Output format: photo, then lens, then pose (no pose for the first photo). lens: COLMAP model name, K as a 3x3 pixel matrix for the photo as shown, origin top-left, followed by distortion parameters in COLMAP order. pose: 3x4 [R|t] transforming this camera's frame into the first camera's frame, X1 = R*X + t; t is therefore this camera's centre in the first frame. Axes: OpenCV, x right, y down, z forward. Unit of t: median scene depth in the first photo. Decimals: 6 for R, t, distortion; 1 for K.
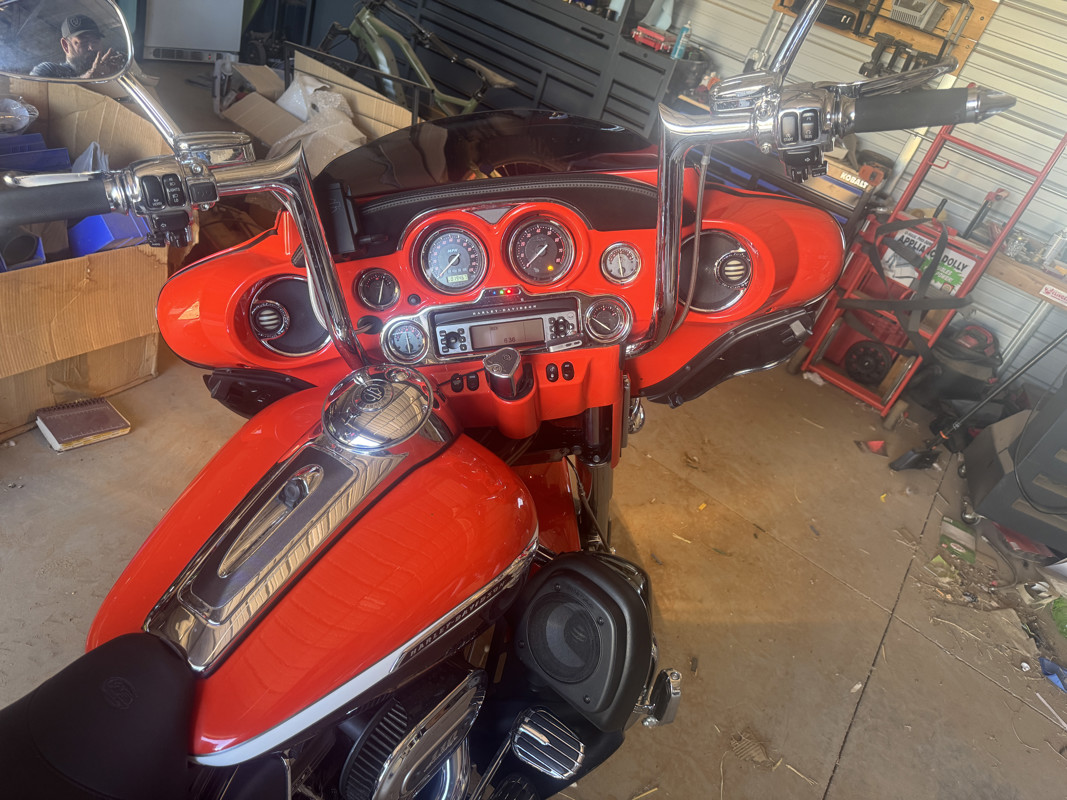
lens RADIAL K [[740.0, 0, 534.3], [0, 740.0, 398.9], [0, 0, 1]] dist [-0.000777, 0.005799]
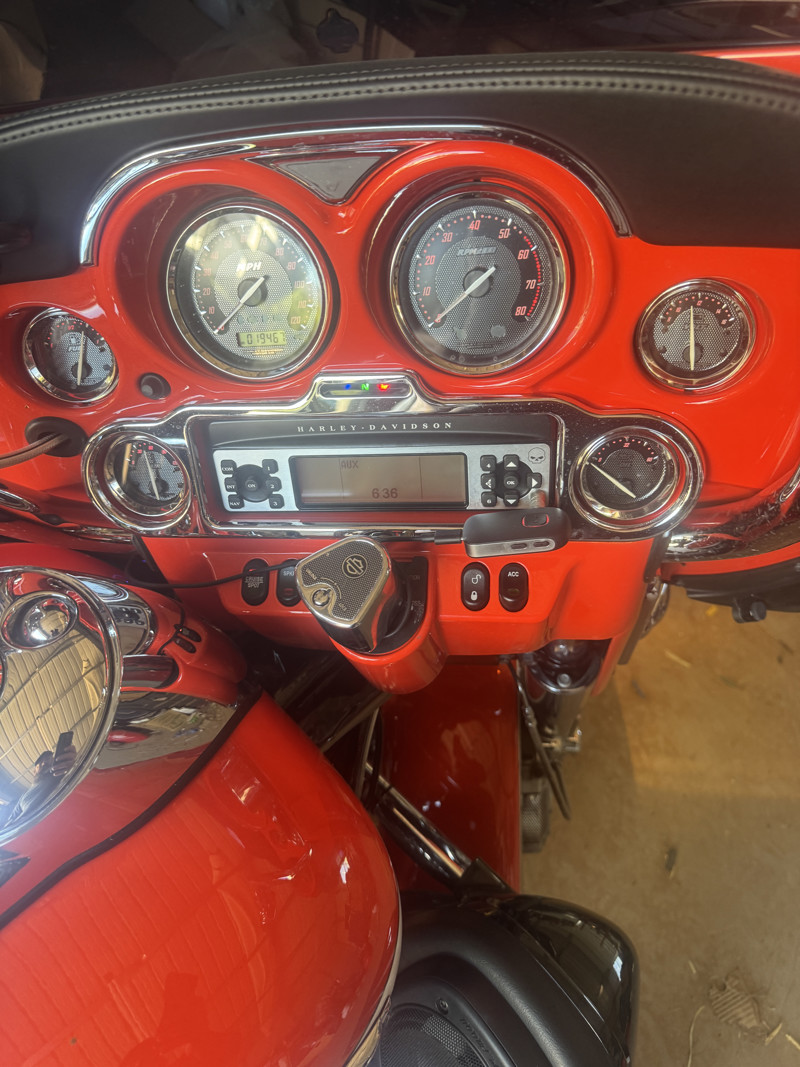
lens RADIAL K [[740.0, 0, 397.3], [0, 740.0, 537.2], [0, 0, 1]] dist [-0.000777, 0.005799]
pose [[0.982292, 0.118986, -0.144726, 0.037817], [-0.085656, 0.972200, 0.217923, -0.149133], [0.166632, -0.201668, 0.965176, 0.592396]]
